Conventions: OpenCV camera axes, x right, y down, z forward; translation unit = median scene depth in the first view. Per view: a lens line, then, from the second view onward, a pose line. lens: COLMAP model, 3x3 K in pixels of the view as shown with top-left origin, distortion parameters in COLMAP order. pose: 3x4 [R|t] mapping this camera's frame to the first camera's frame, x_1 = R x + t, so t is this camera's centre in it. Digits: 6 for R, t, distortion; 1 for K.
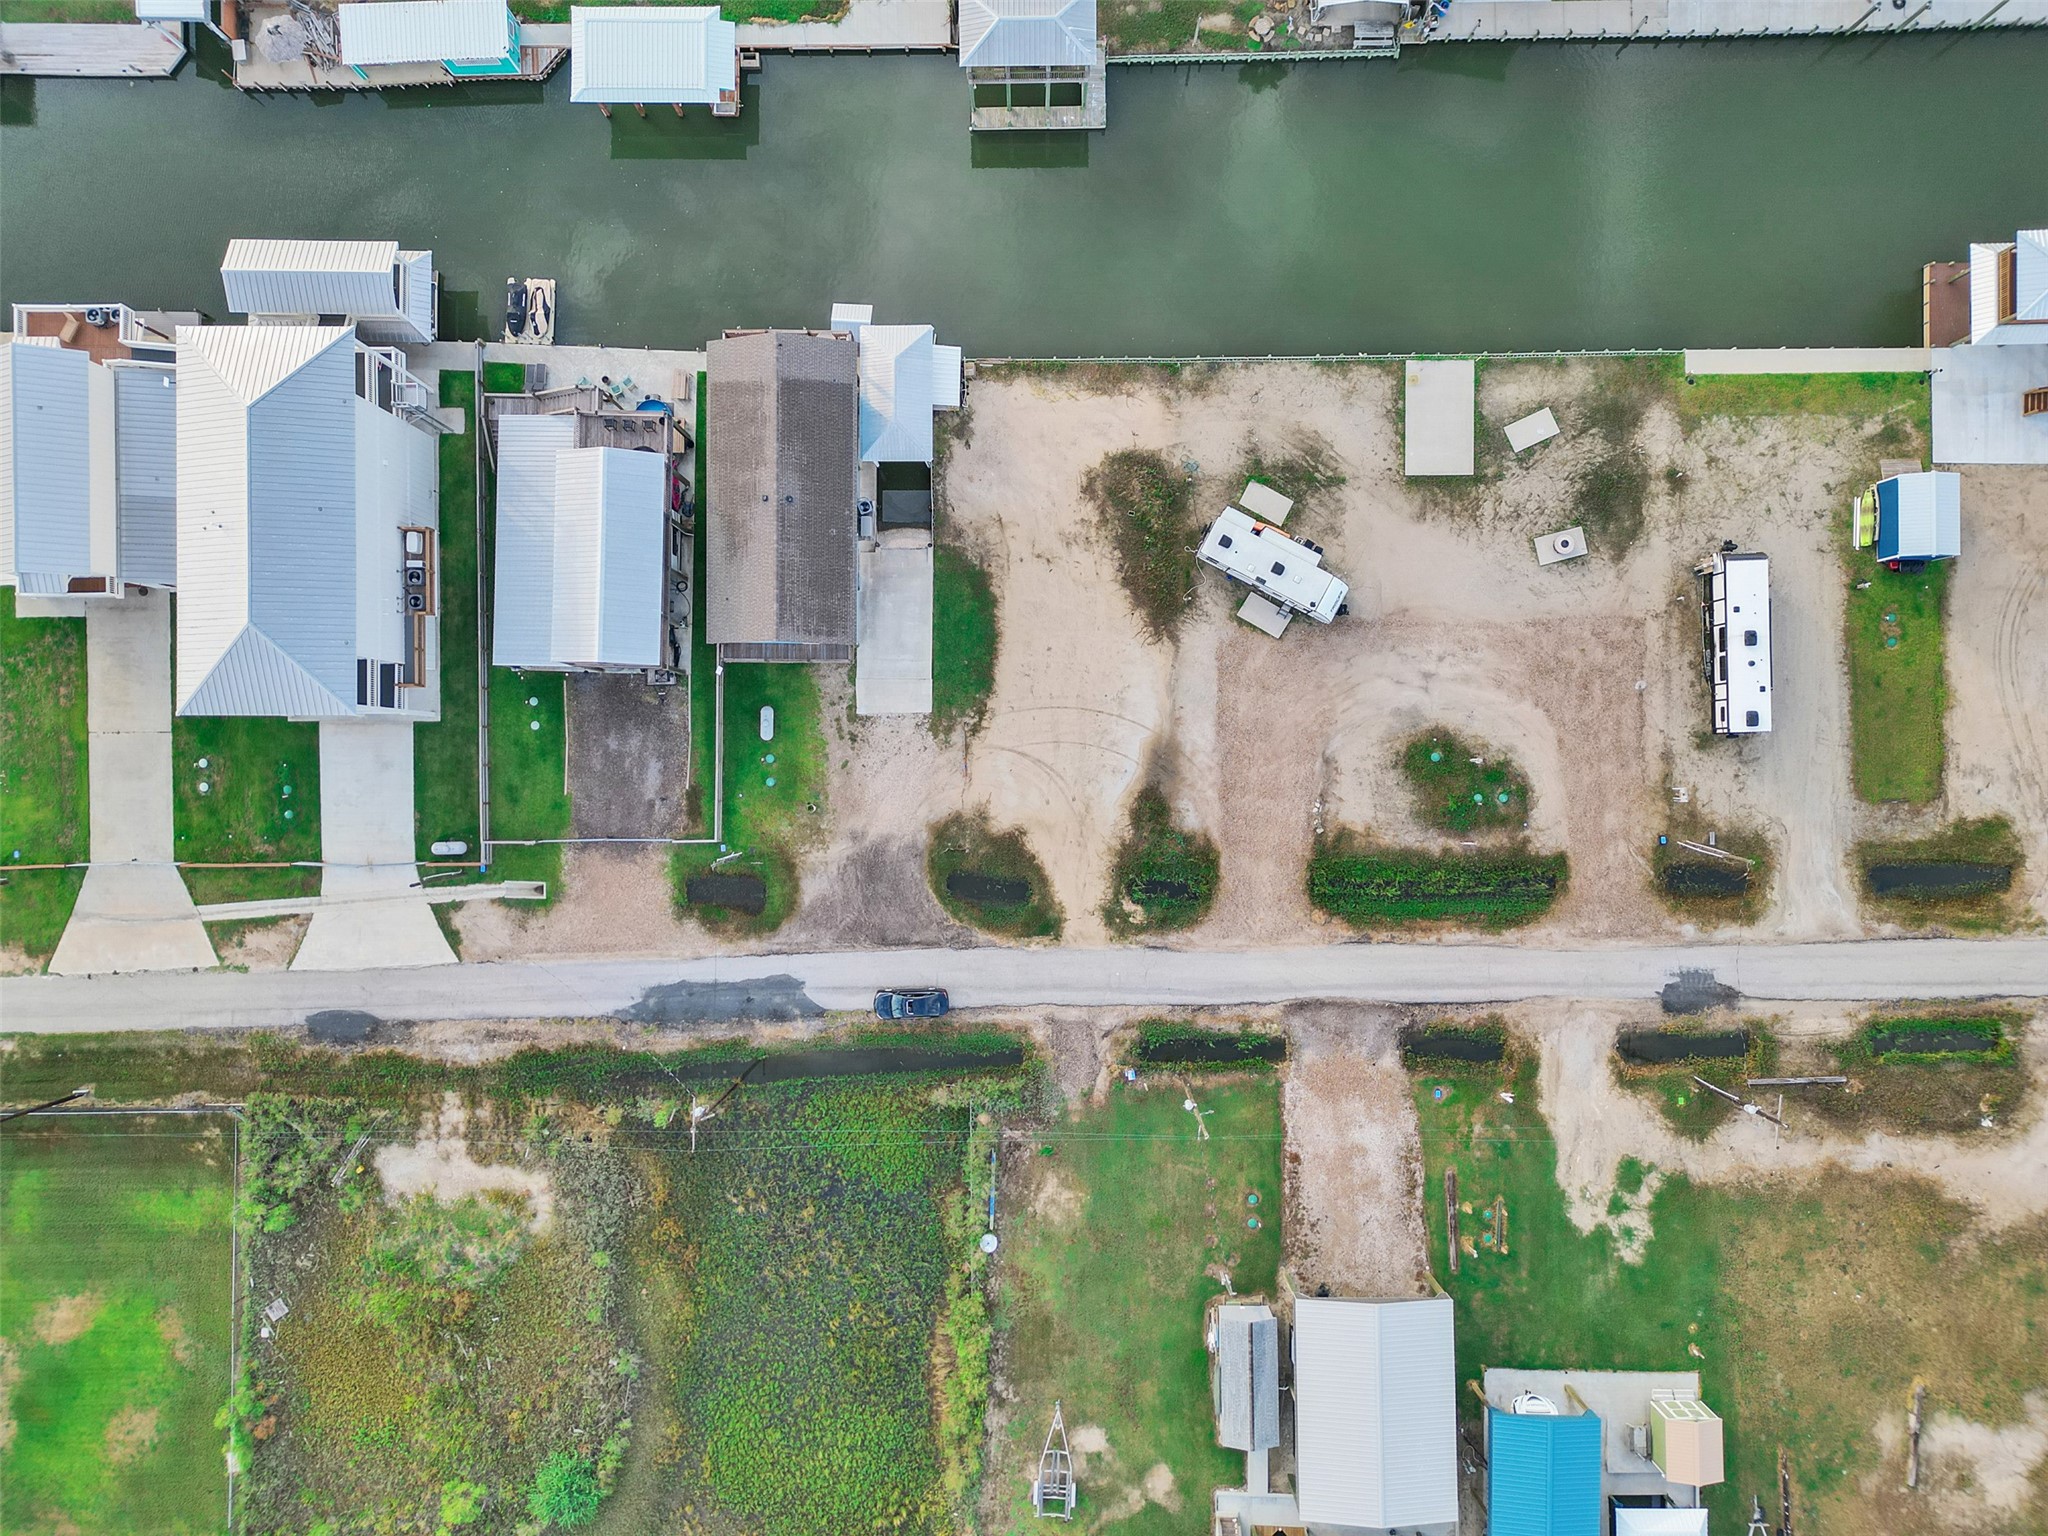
lens RADIAL K [[1428.9, 0, 1024.0], [0, 1428.9, 768.0], [0, 0, 1]] dist [0.089338, -0.104824]
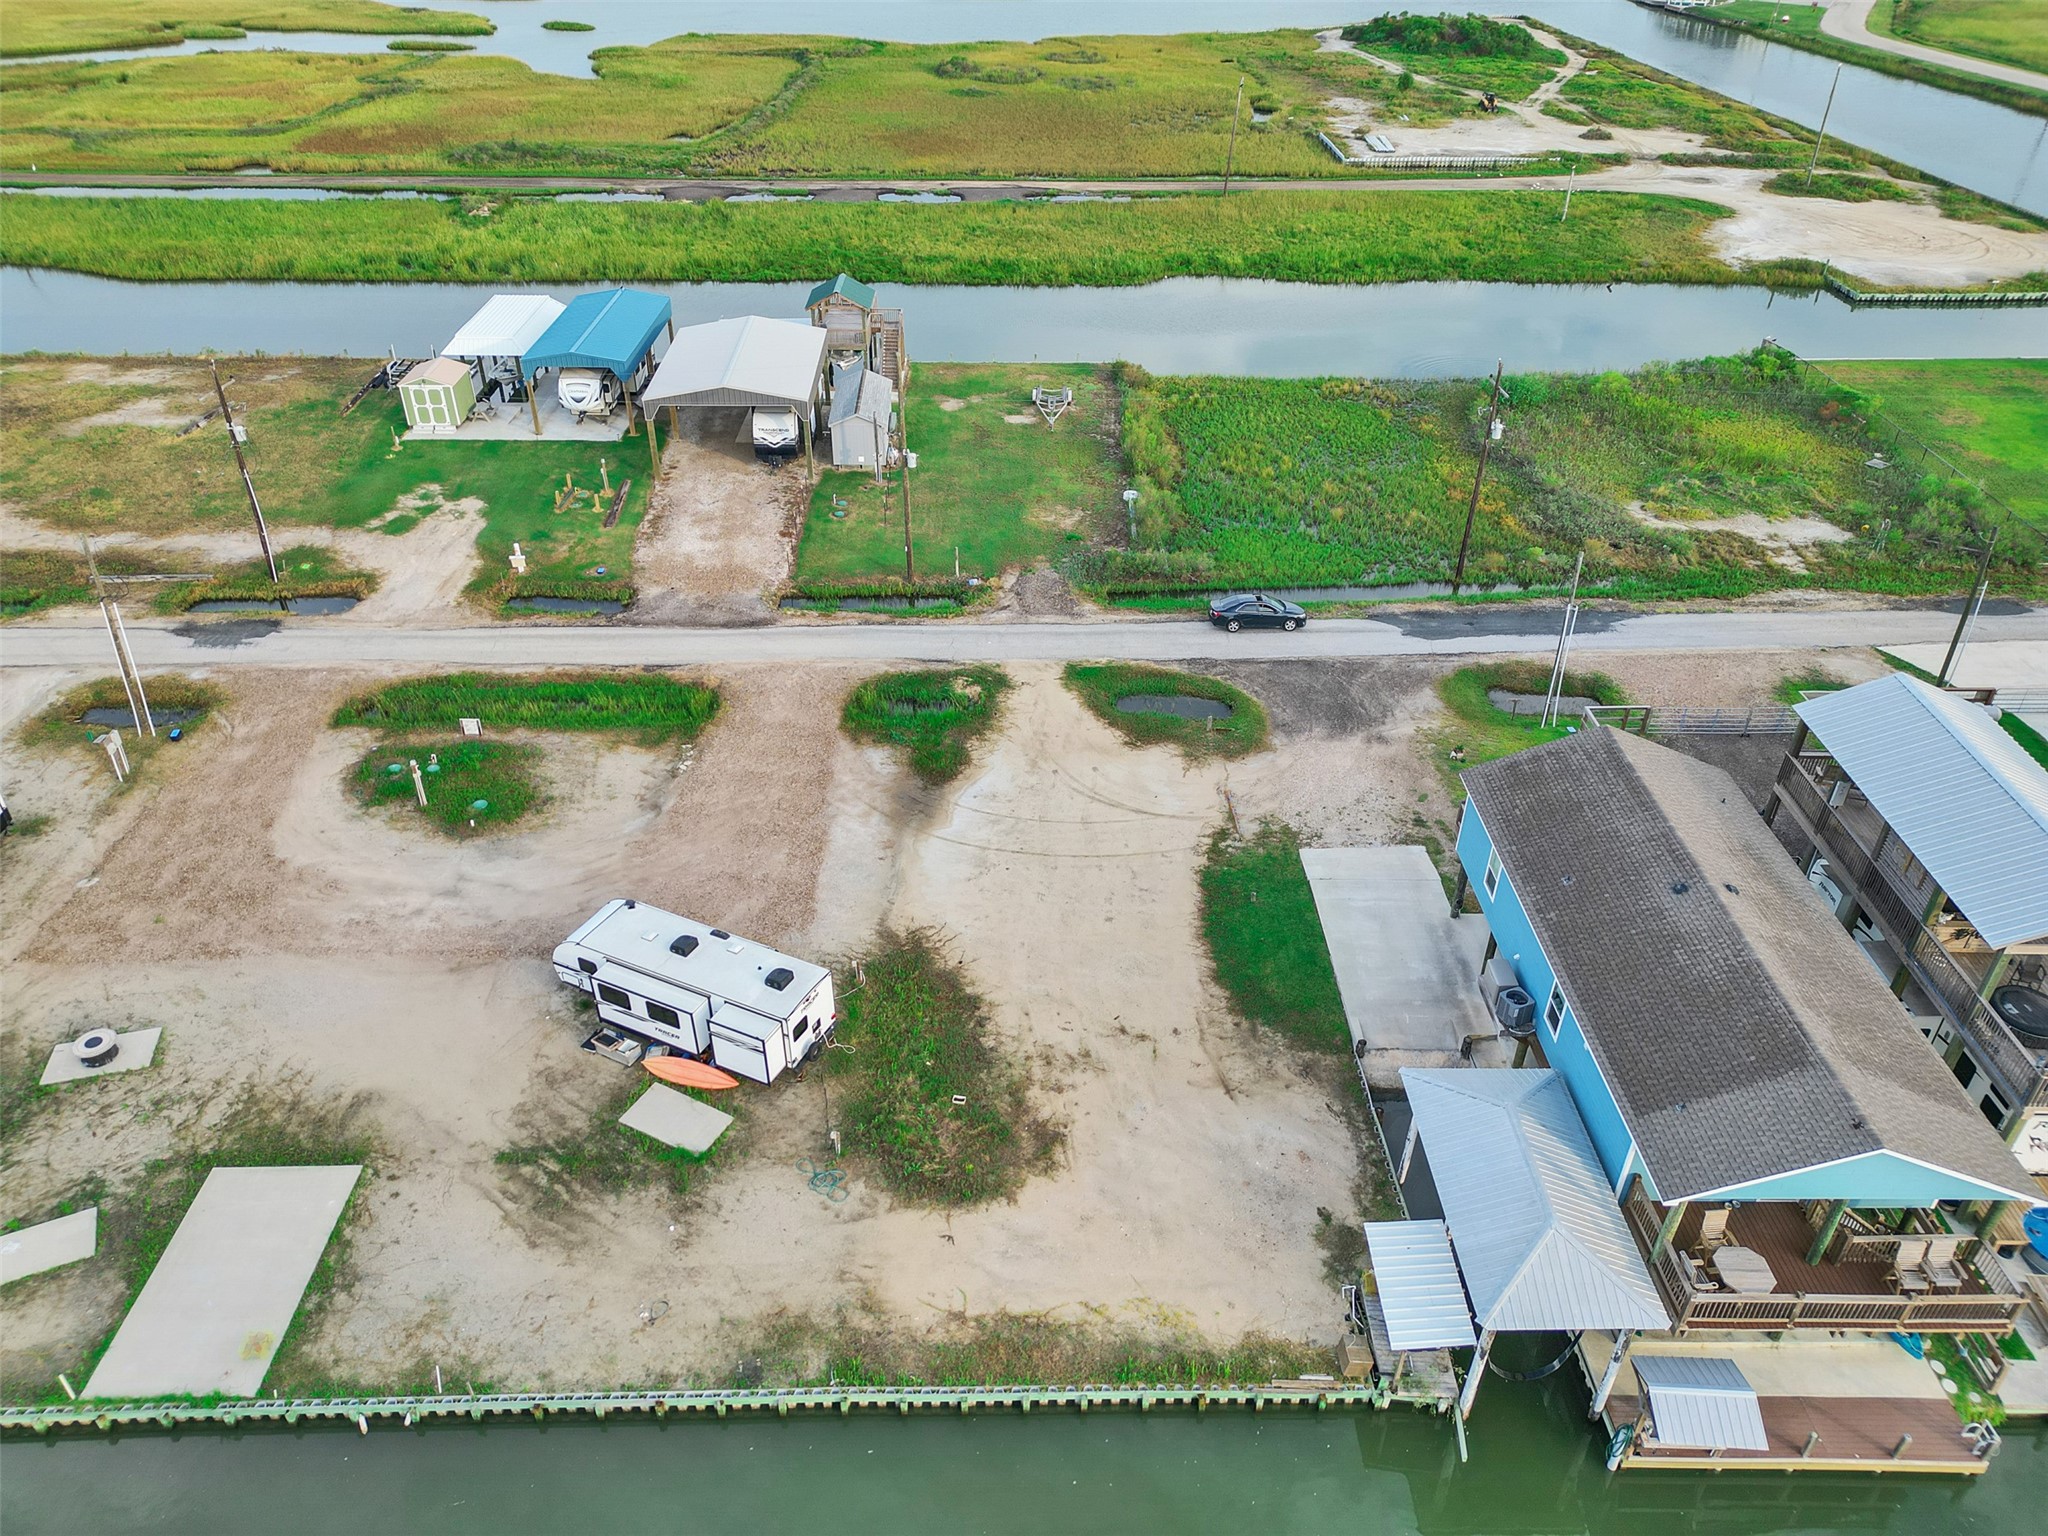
lens RADIAL K [[1423.6, 0, 1018.8], [0, 1423.6, 775.9], [0, 0, 1]] dist [0.086241, -0.090438]
pose [[-0.999846, 0.015742, -0.007702, 0.056919], [-0.015168, -0.557225, 0.830223, -0.519042], [0.008778, 0.830212, 0.557379, 0.640525]]
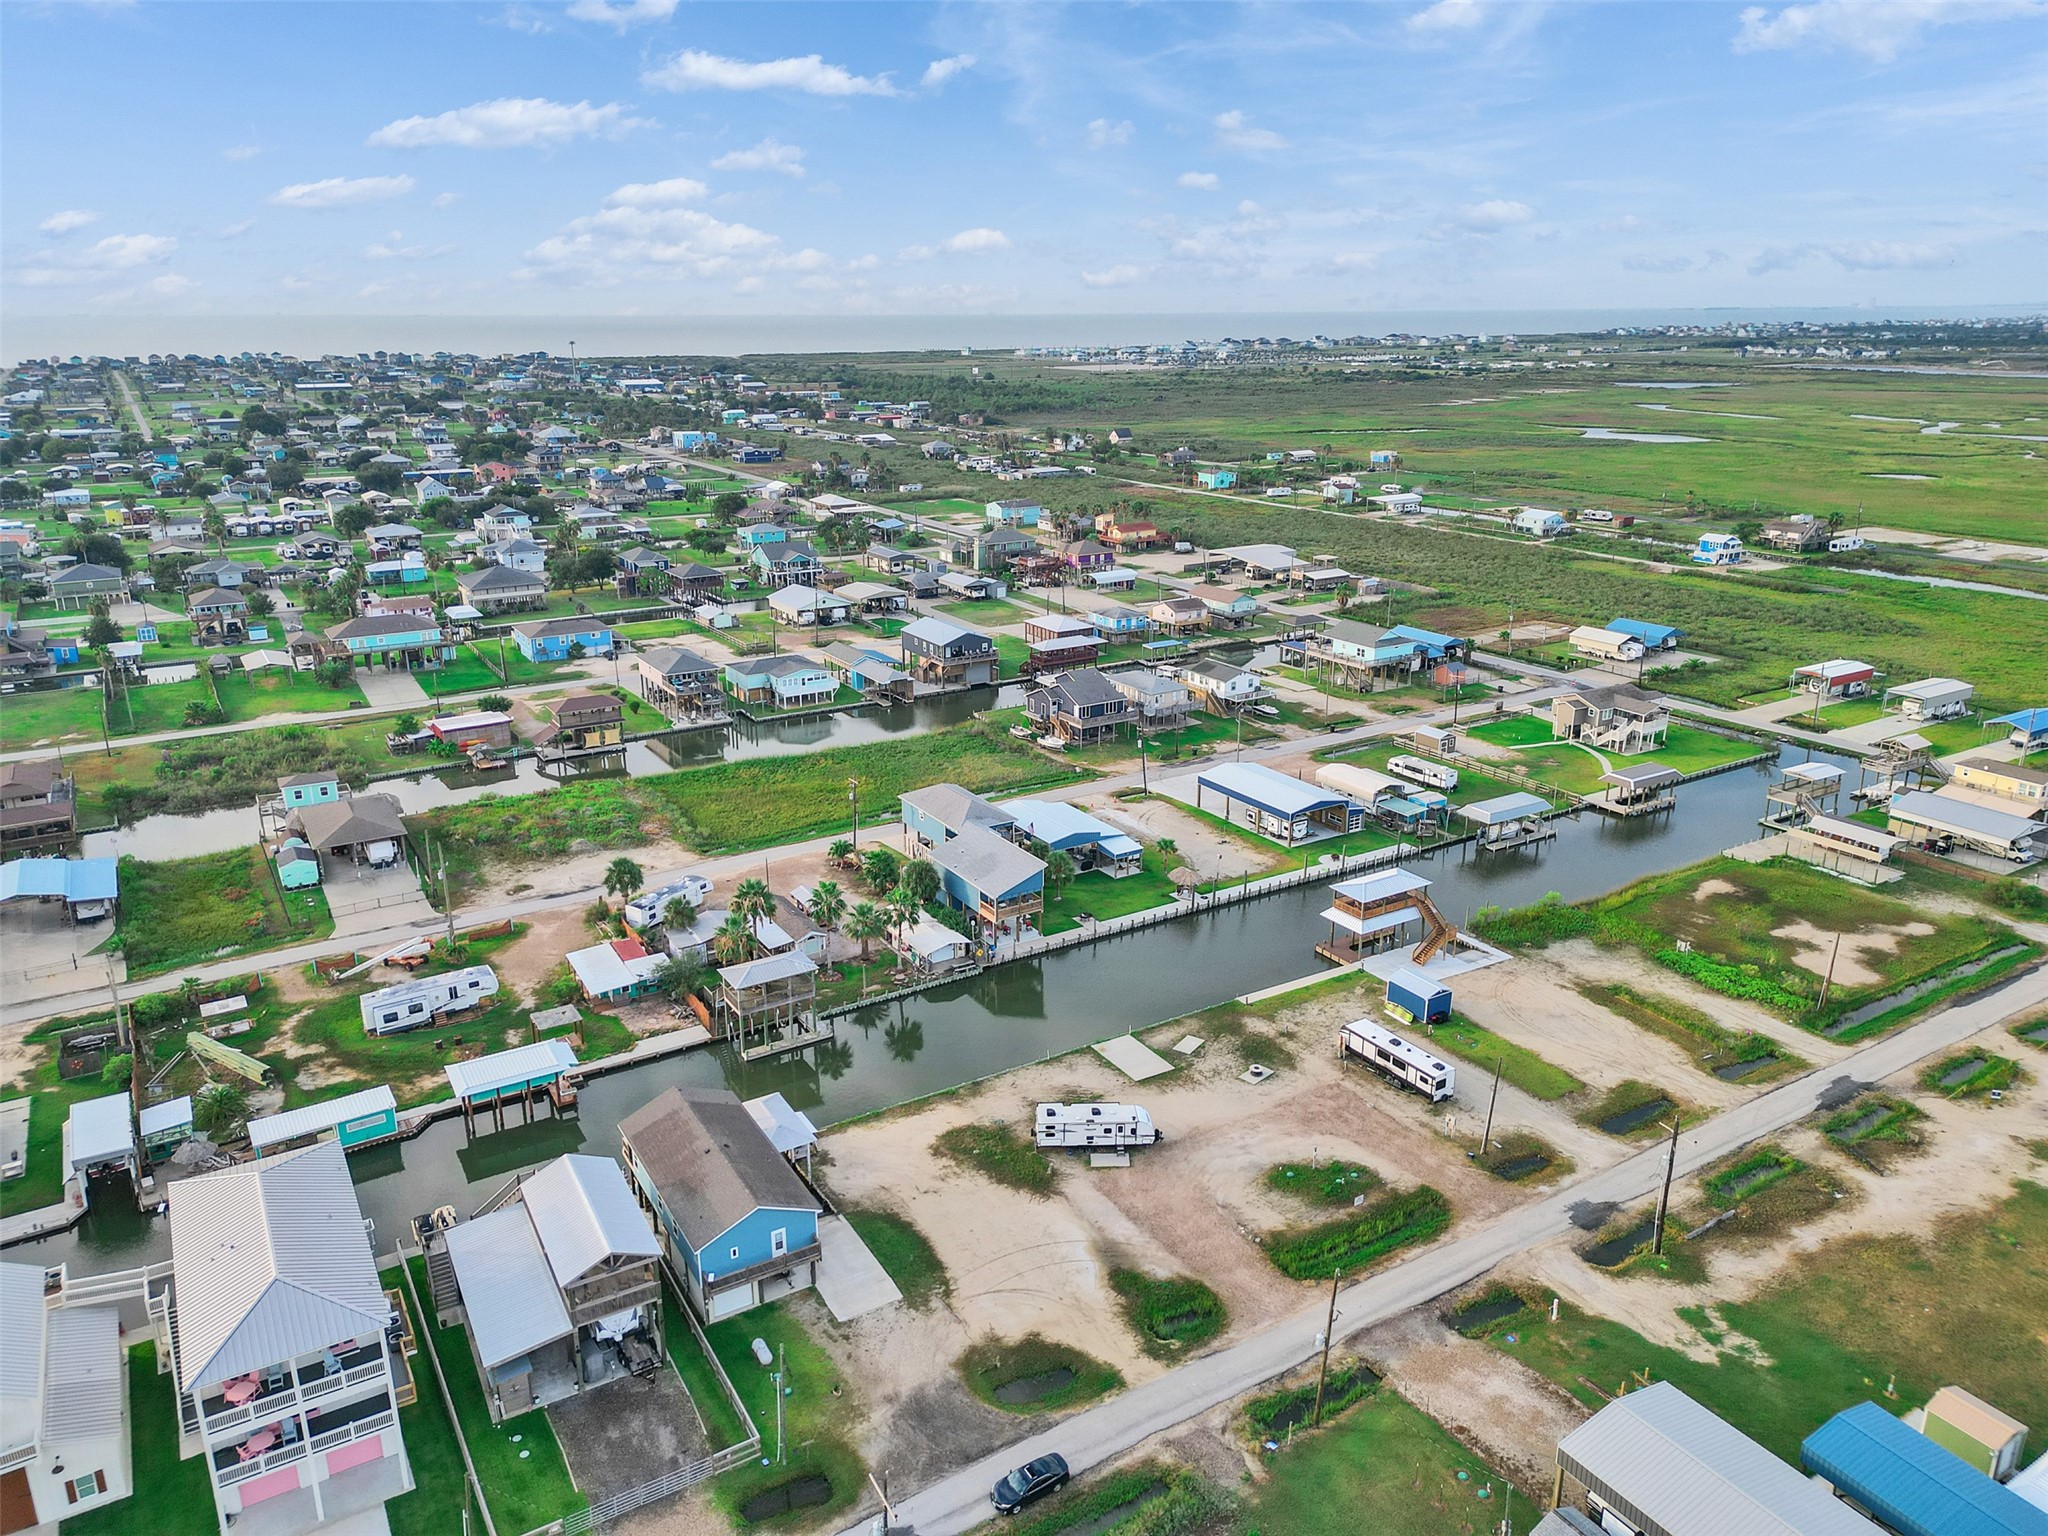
lens RADIAL K [[1423.6, 0, 1018.8], [0, 1423.6, 775.9], [0, 0, 1]] dist [0.086241, -0.090438]
pose [[0.857751, -0.151062, 0.491369, -0.460330], [0.513982, 0.269177, -0.814473, 0.775413], [-0.009230, 0.951170, 0.308530, 0.299431]]
